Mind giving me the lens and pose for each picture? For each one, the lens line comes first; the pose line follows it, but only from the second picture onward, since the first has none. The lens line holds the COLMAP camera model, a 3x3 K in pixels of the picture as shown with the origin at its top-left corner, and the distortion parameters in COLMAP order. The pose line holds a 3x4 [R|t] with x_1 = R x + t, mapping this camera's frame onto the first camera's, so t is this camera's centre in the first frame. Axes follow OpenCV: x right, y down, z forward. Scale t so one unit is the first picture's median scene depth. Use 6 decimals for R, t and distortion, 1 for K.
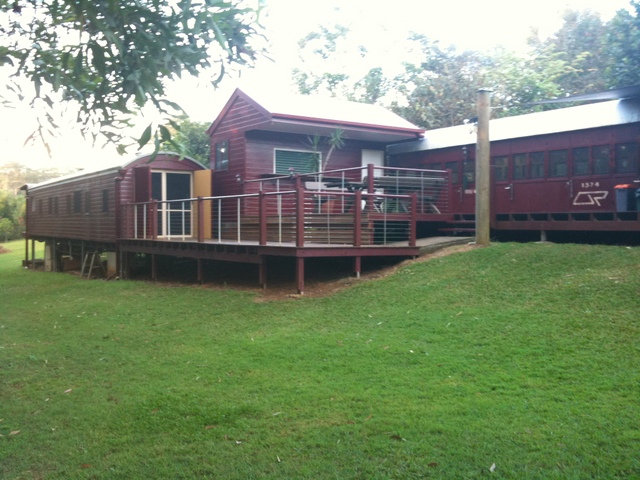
lens RADIAL K [[649.4, 0, 320.0], [0, 649.4, 240.0], [0, 0, 1]] dist [0.017144, -0.029782]
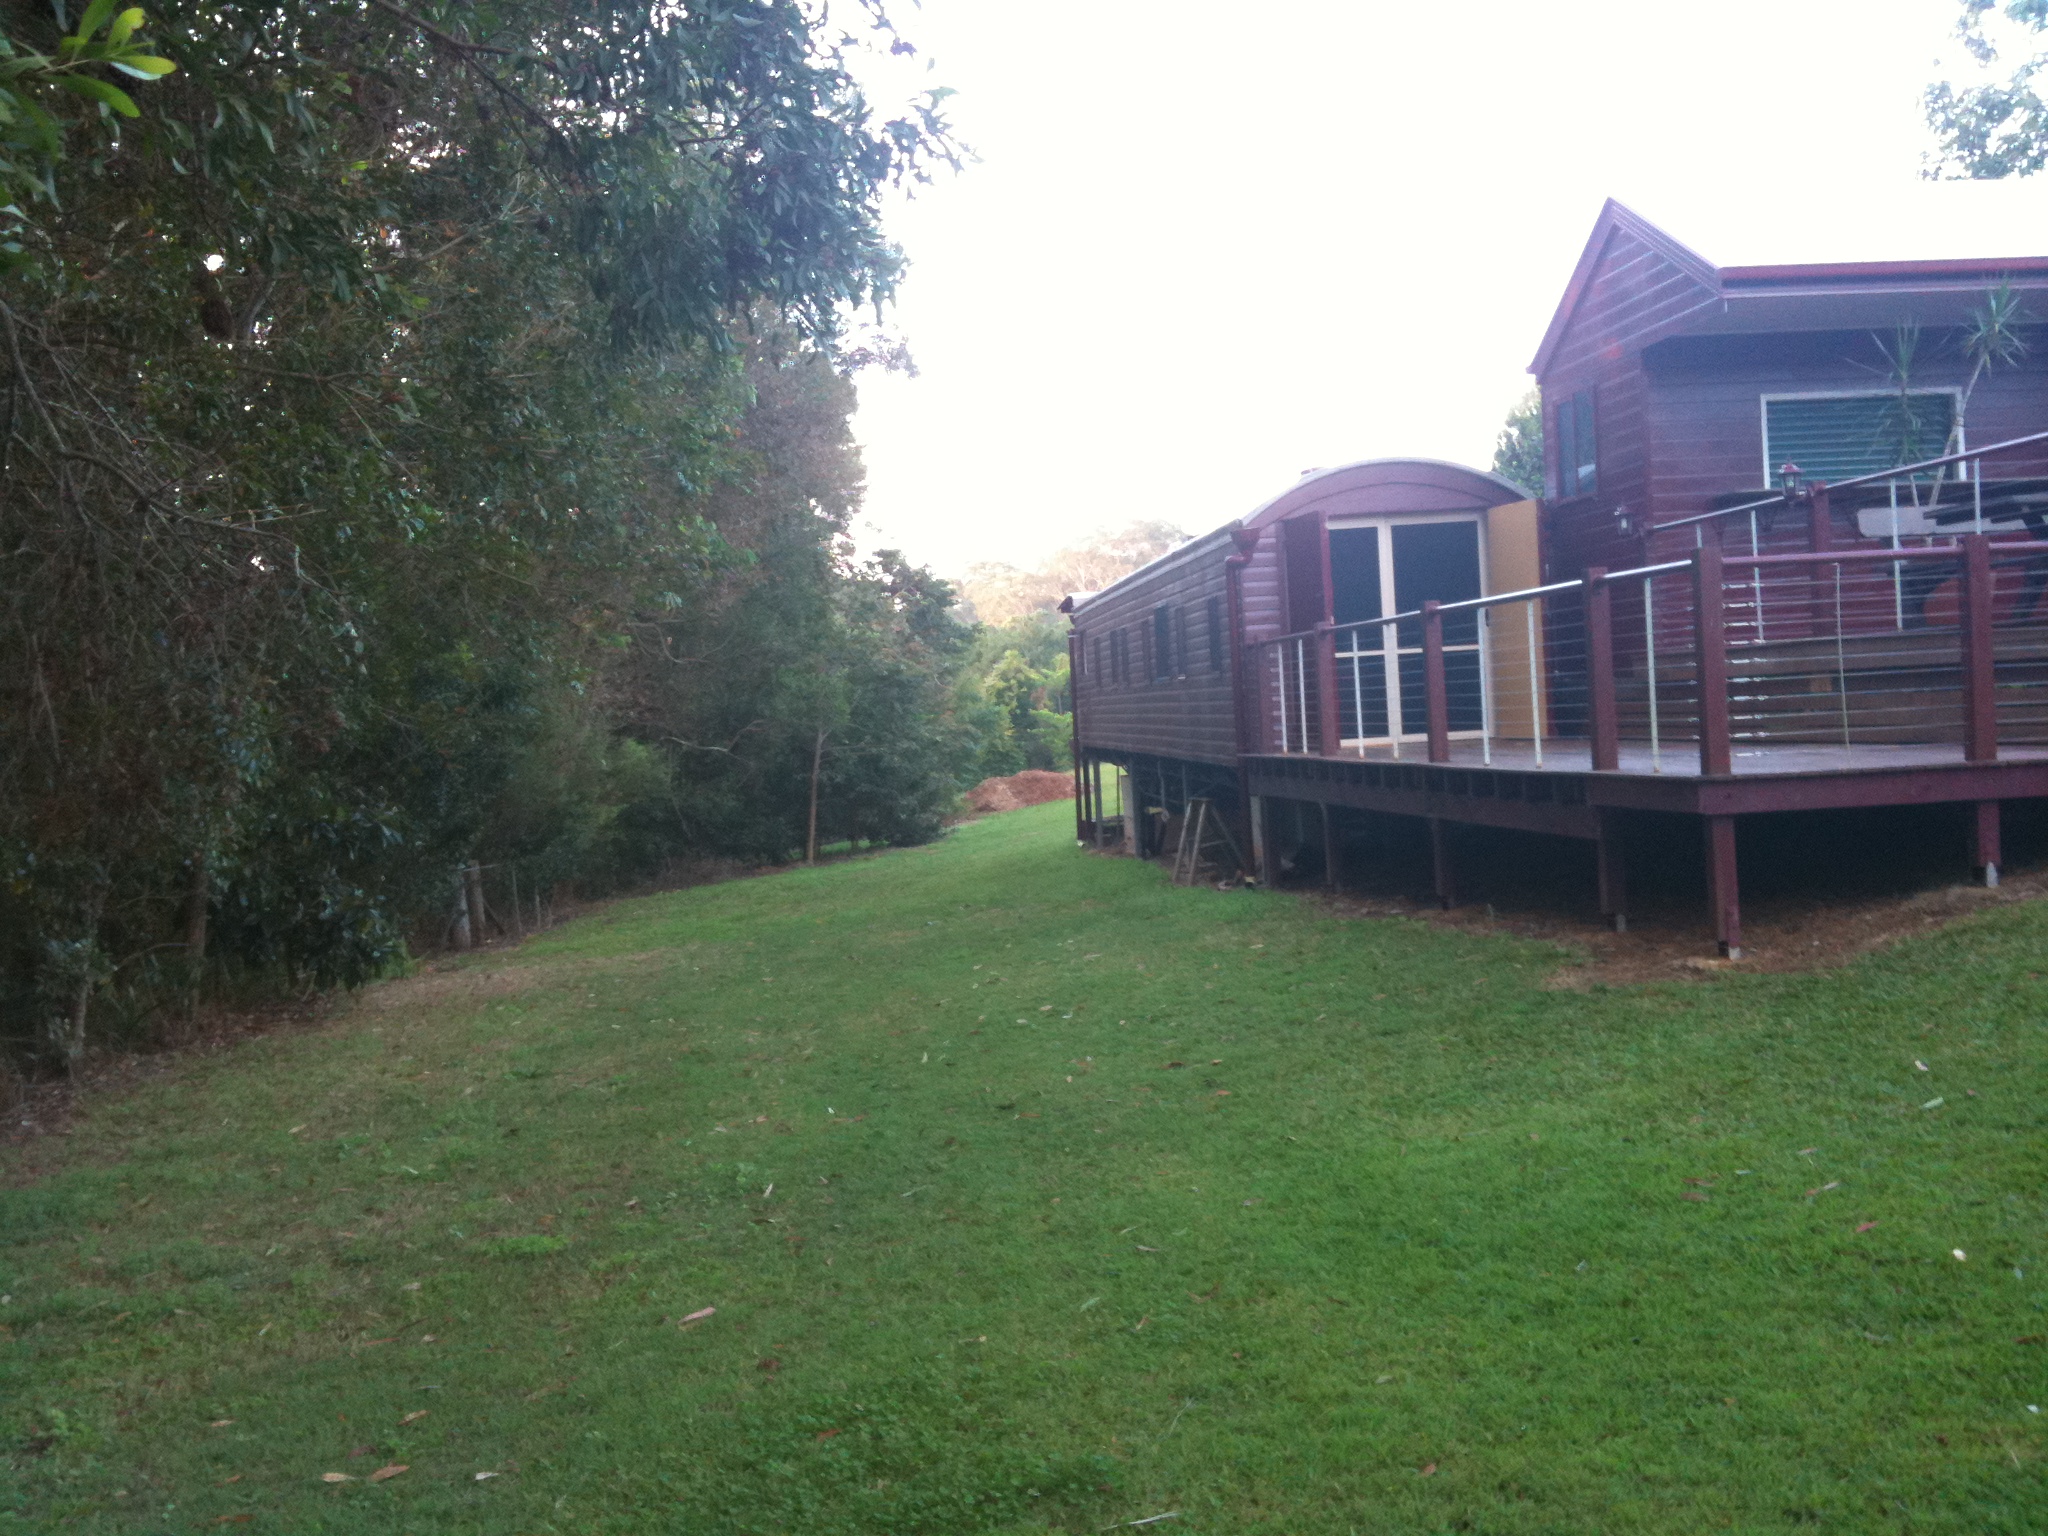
lens RADIAL K [[2078.2, 0, 1024.0], [0, 2078.2, 768.0], [0, 0, 1]] dist [0.017144, -0.029782]
pose [[0.873424, -0.040853, -0.485244, 0.084241], [0.049639, 0.998753, 0.005263, -0.006496], [0.484424, -0.028684, 0.874363, 0.093208]]
